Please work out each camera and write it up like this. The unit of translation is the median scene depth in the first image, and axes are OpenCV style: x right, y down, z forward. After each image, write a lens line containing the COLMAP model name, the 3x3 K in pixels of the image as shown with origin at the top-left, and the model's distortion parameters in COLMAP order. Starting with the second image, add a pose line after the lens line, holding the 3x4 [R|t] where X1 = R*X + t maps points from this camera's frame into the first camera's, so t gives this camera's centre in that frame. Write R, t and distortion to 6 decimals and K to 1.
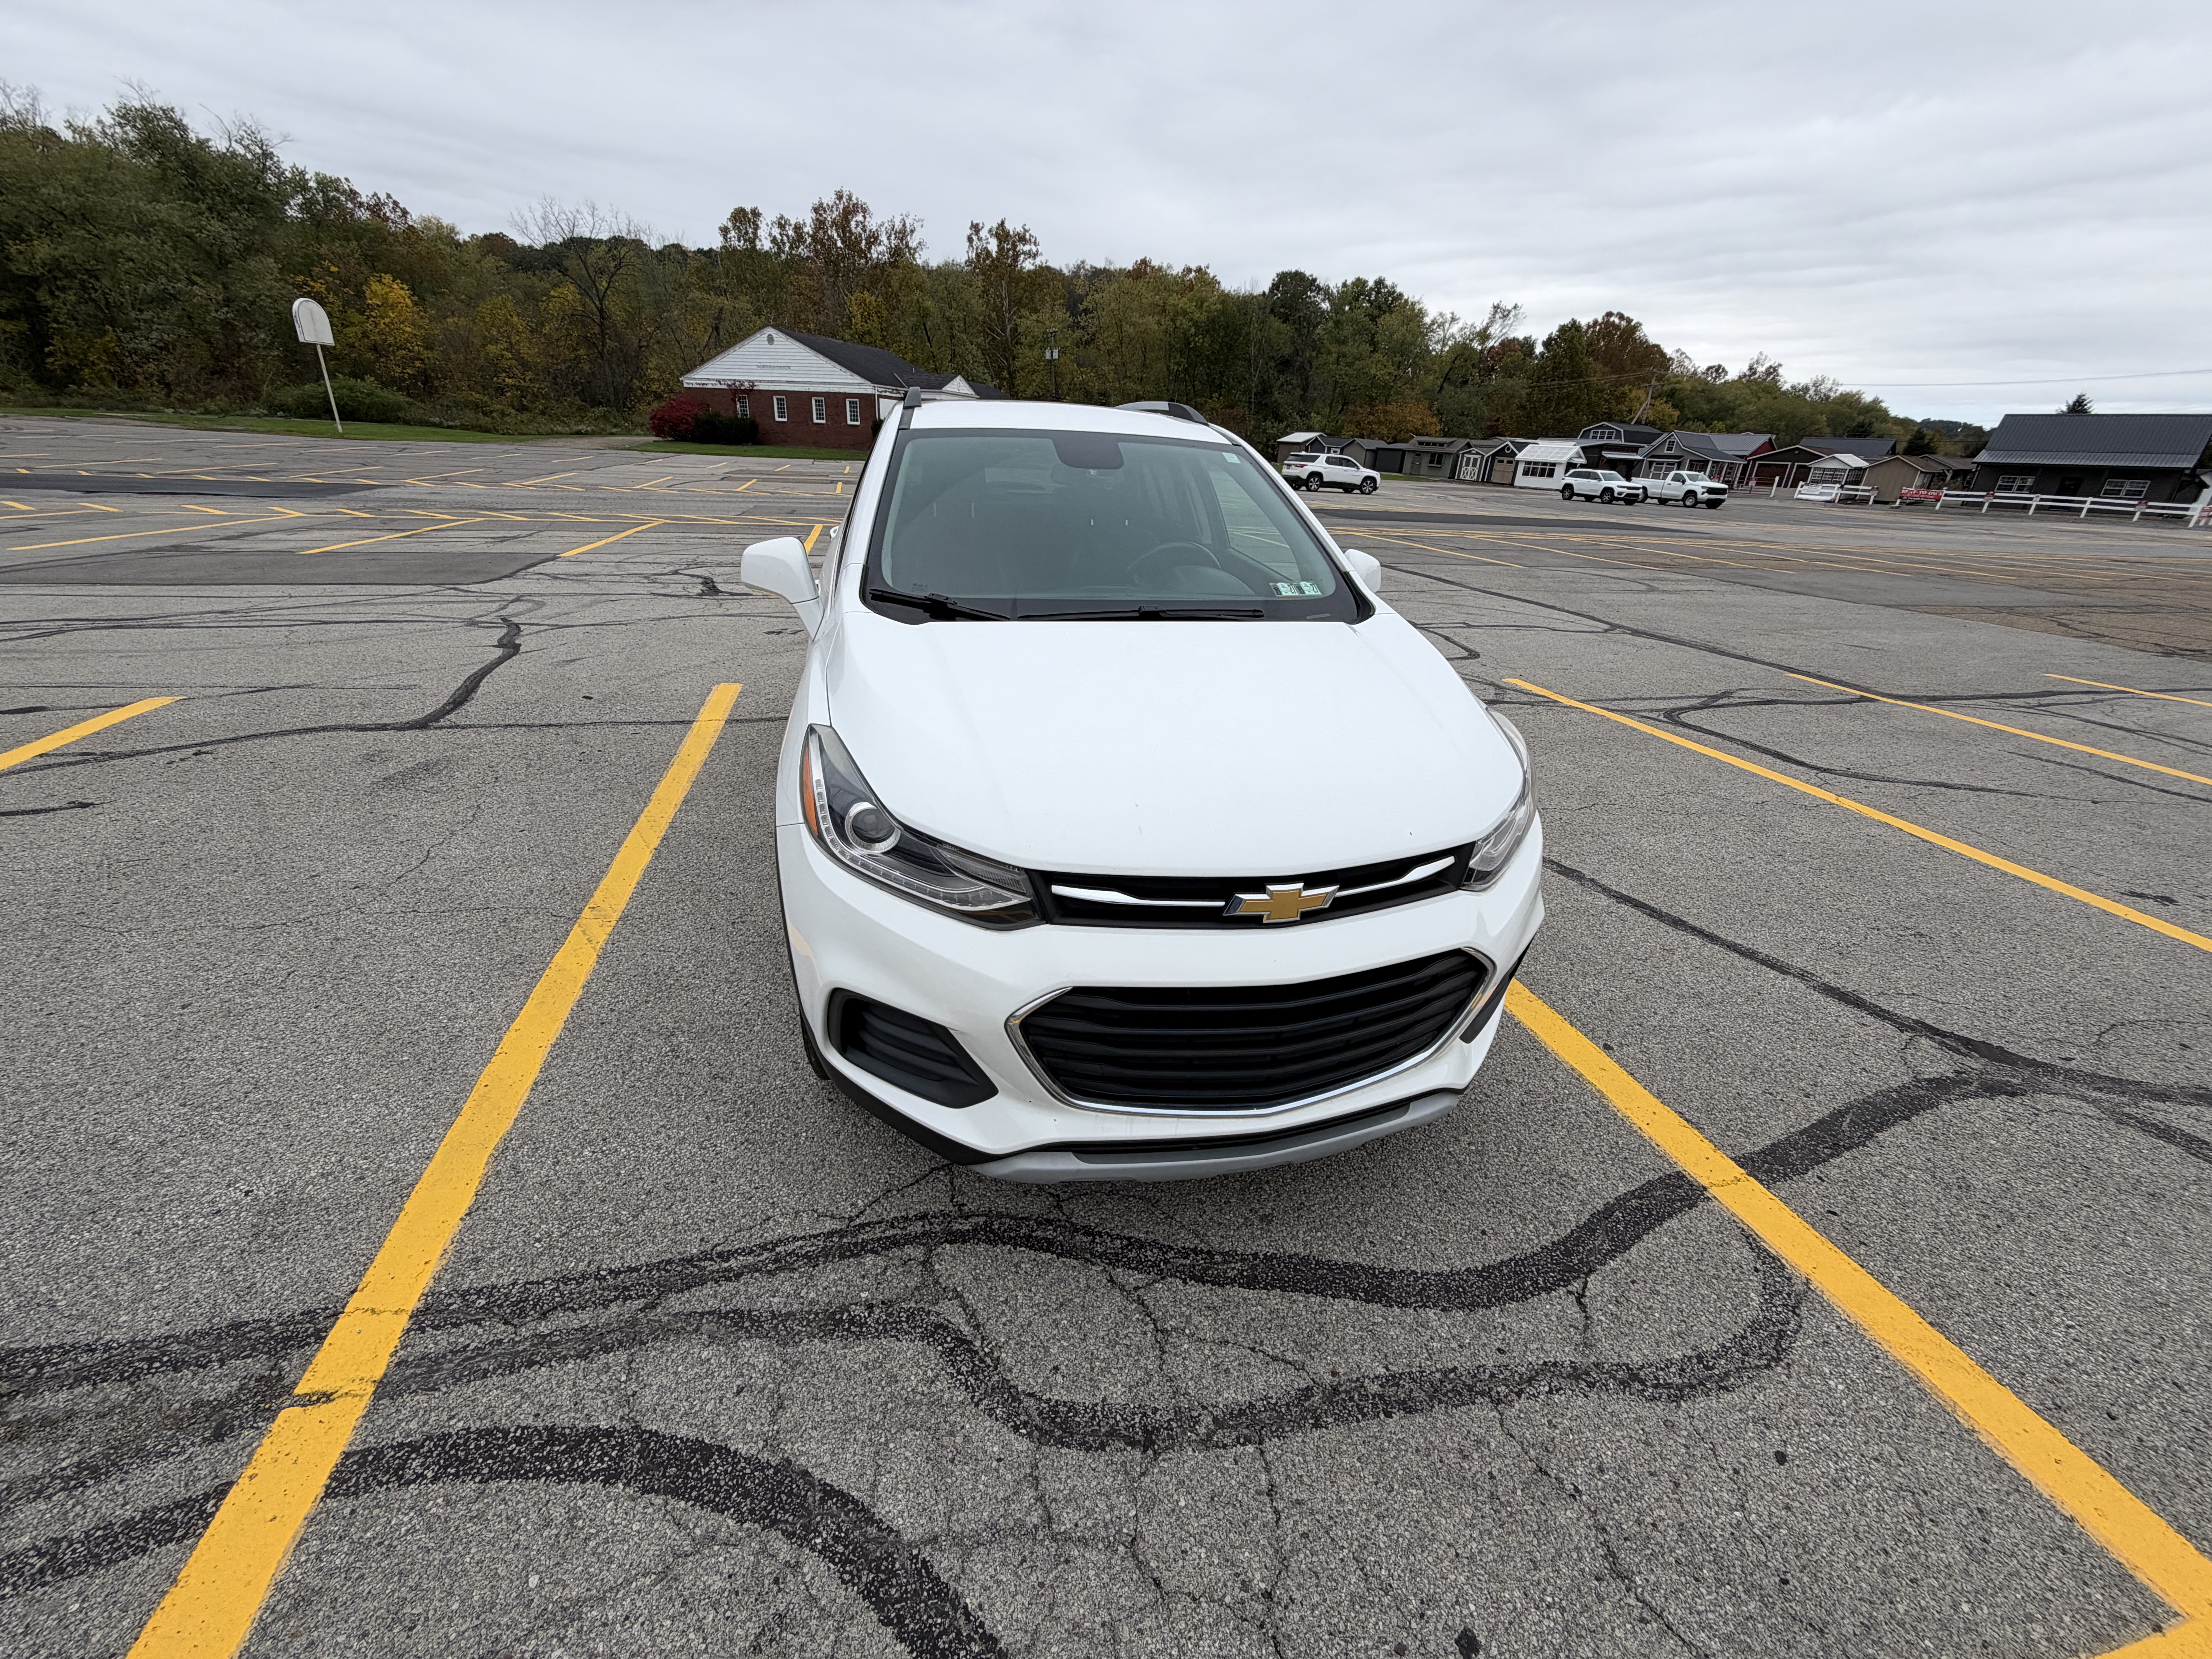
lens RADIAL K [[877.9, 0, 1101.1], [0, 877.9, 828.7], [0, 0, 1]] dist [-0.001447, 0.000331]
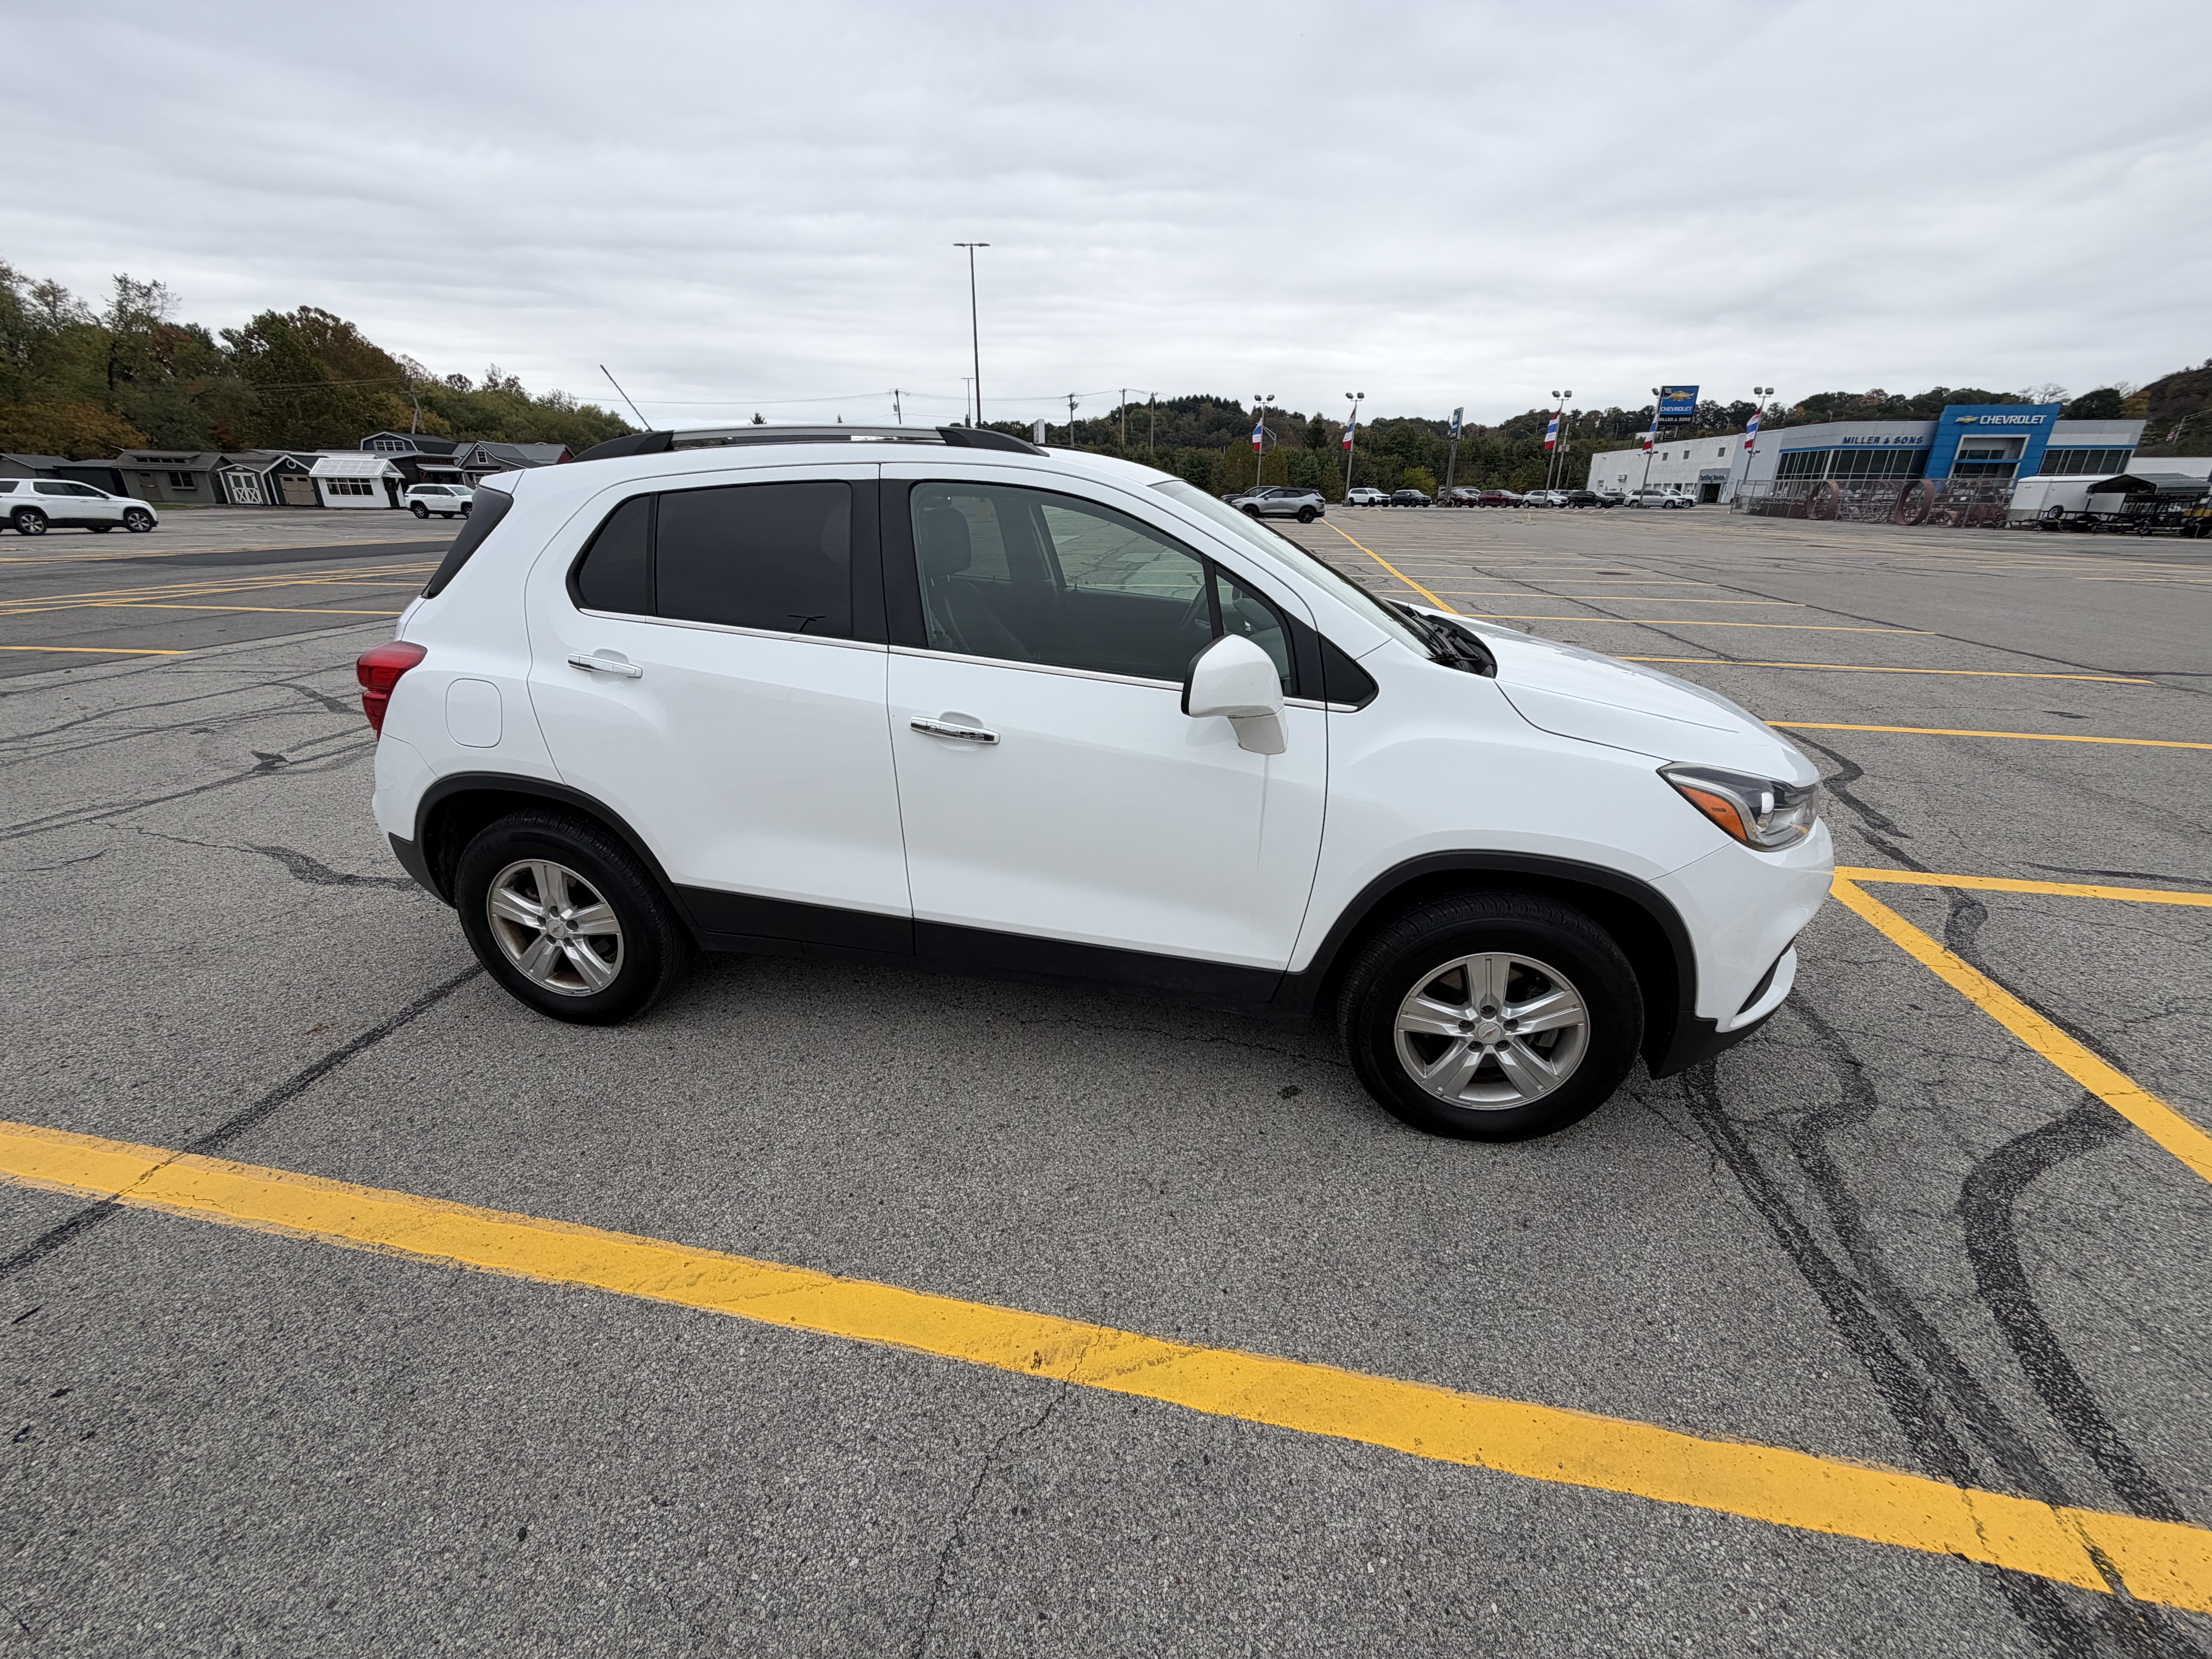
lens RADIAL K [[877.5, 0, 1096.0], [0, 877.5, 832.4], [0, 0, 1]] dist [-0.001250, 0.000345]
pose [[0.418049, -0.372009, 0.828761, -0.655056], [0.376302, 0.901268, 0.214739, -0.230771], [-0.826820, 0.222093, 0.516762, 0.443542]]
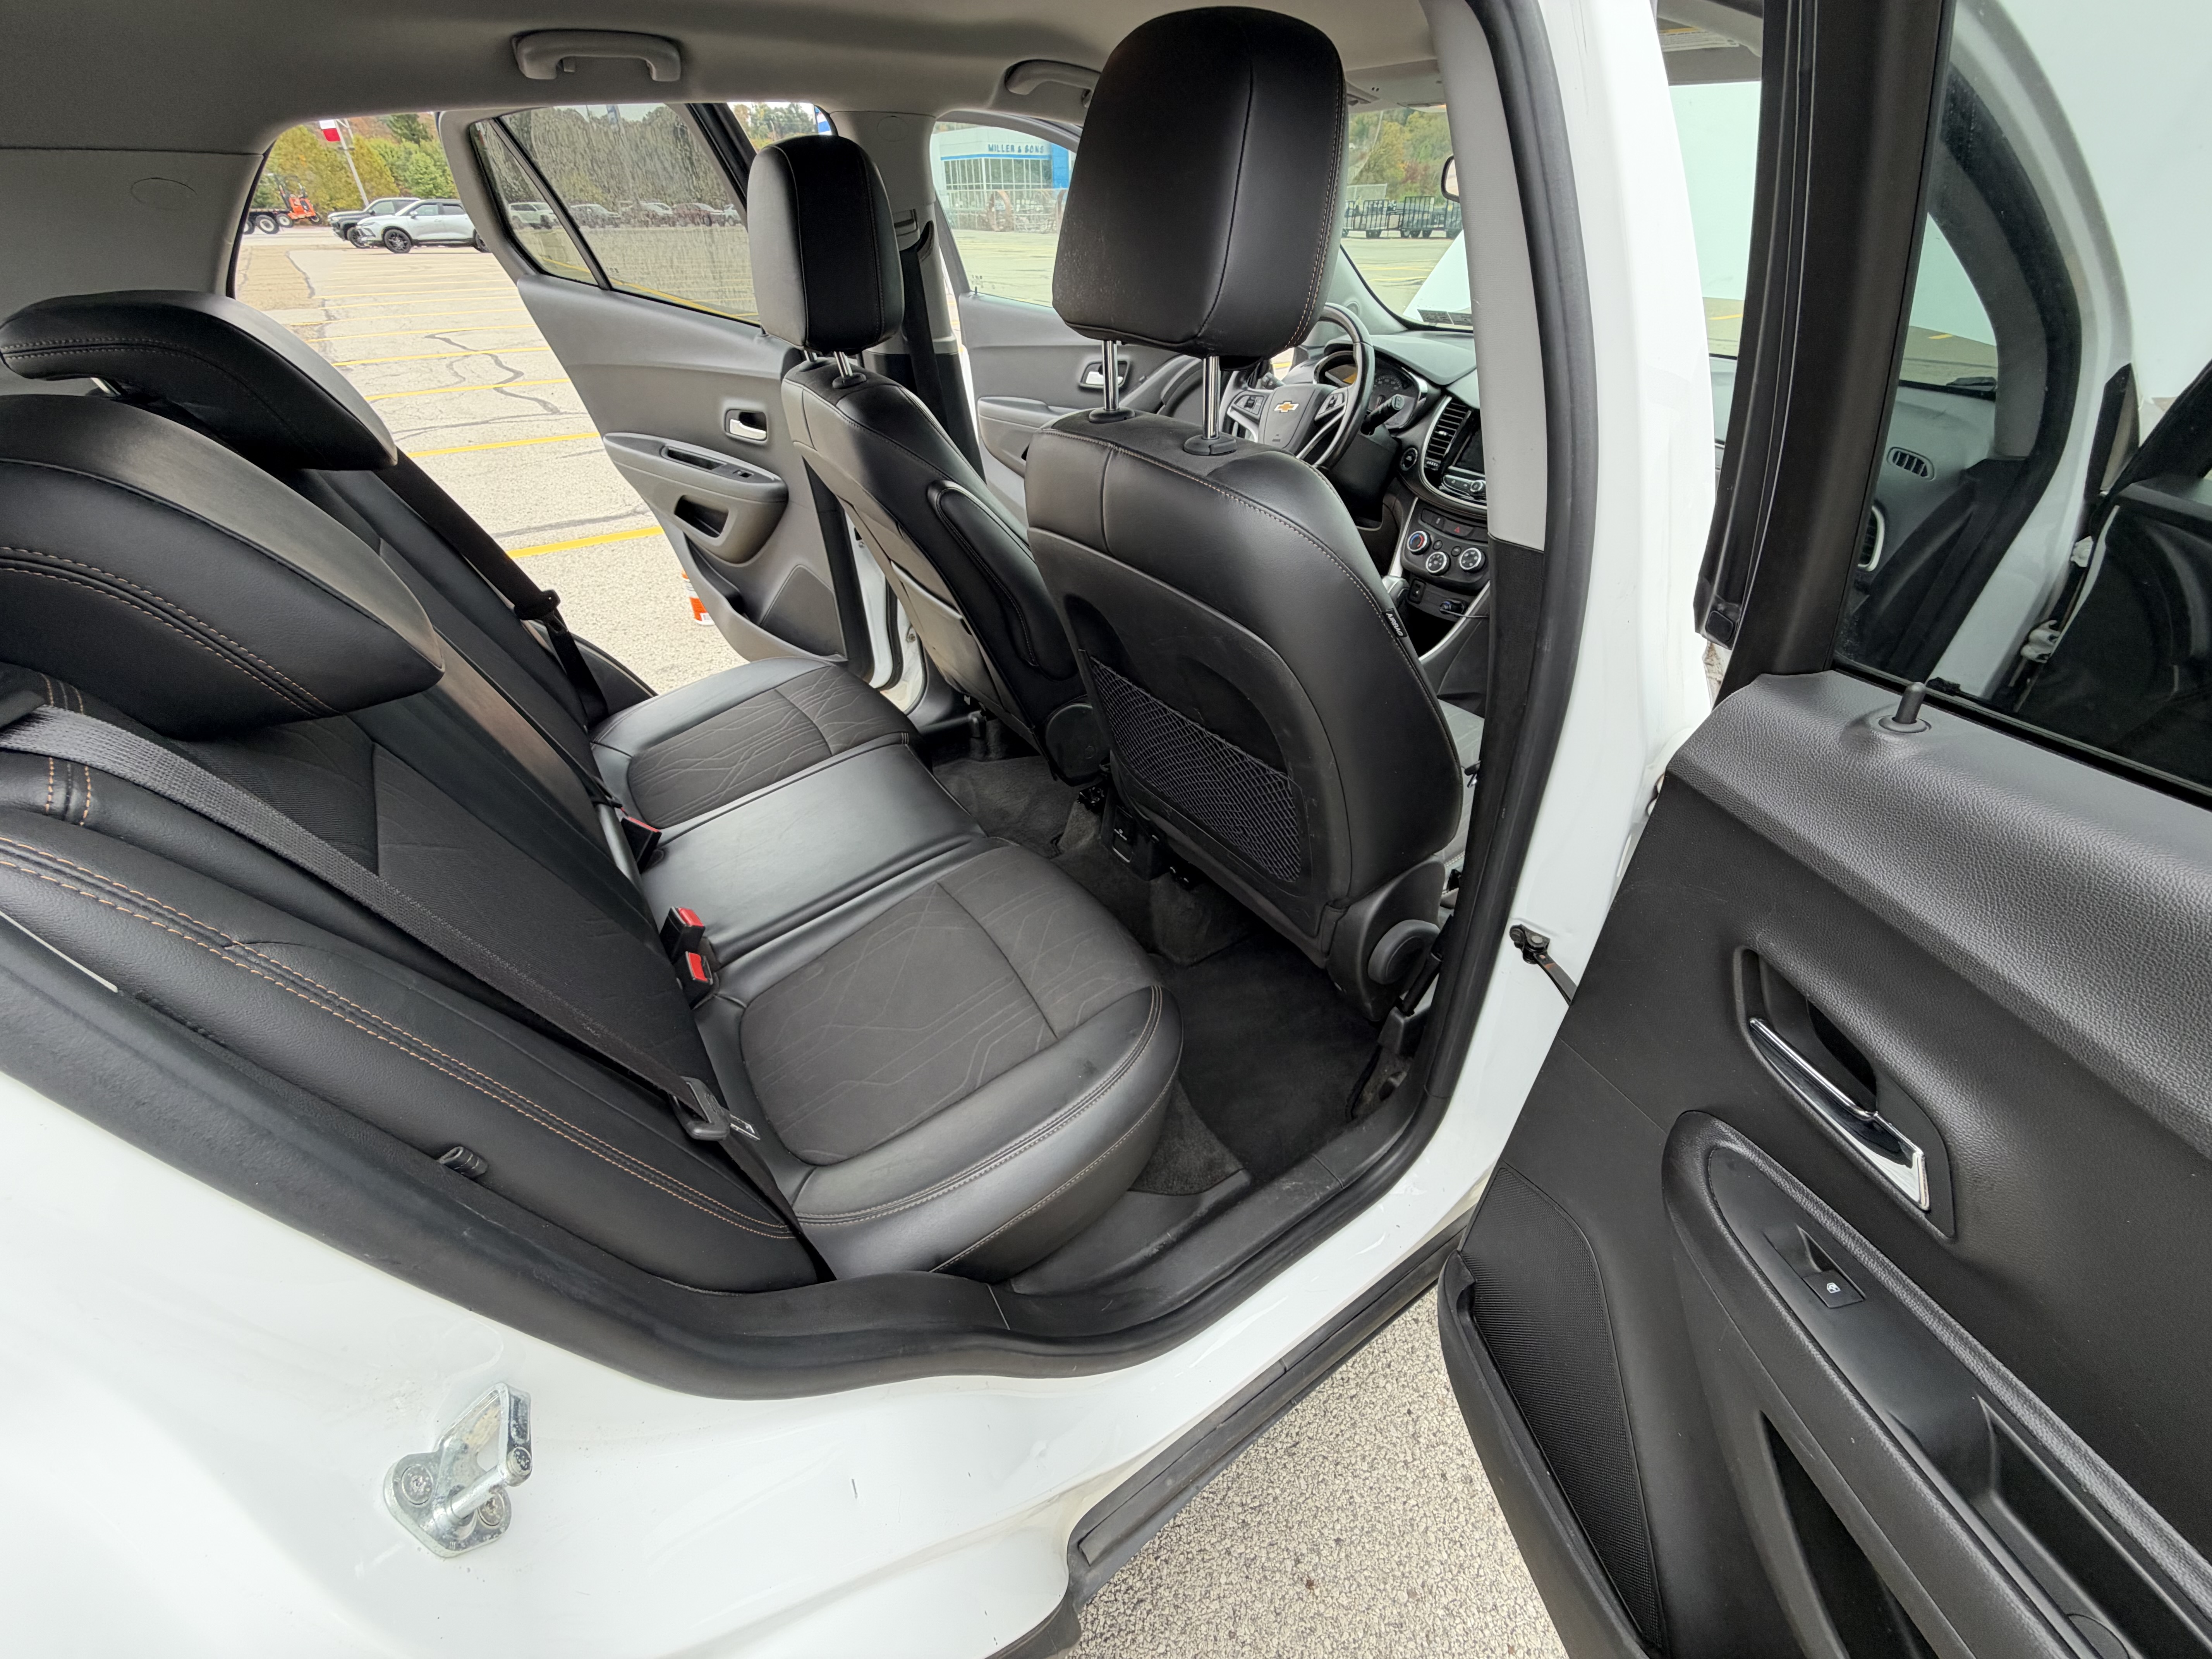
lens RADIAL K [[877.5, 0, 1096.0], [0, 877.5, 832.4], [0, 0, 1]] dist [-0.001250, 0.000345]
pose [[-0.343160, -0.582372, 0.736942, -0.344010], [0.362309, 0.641795, 0.675893, -0.387814], [-0.866587, 0.498940, -0.009239, 0.917313]]
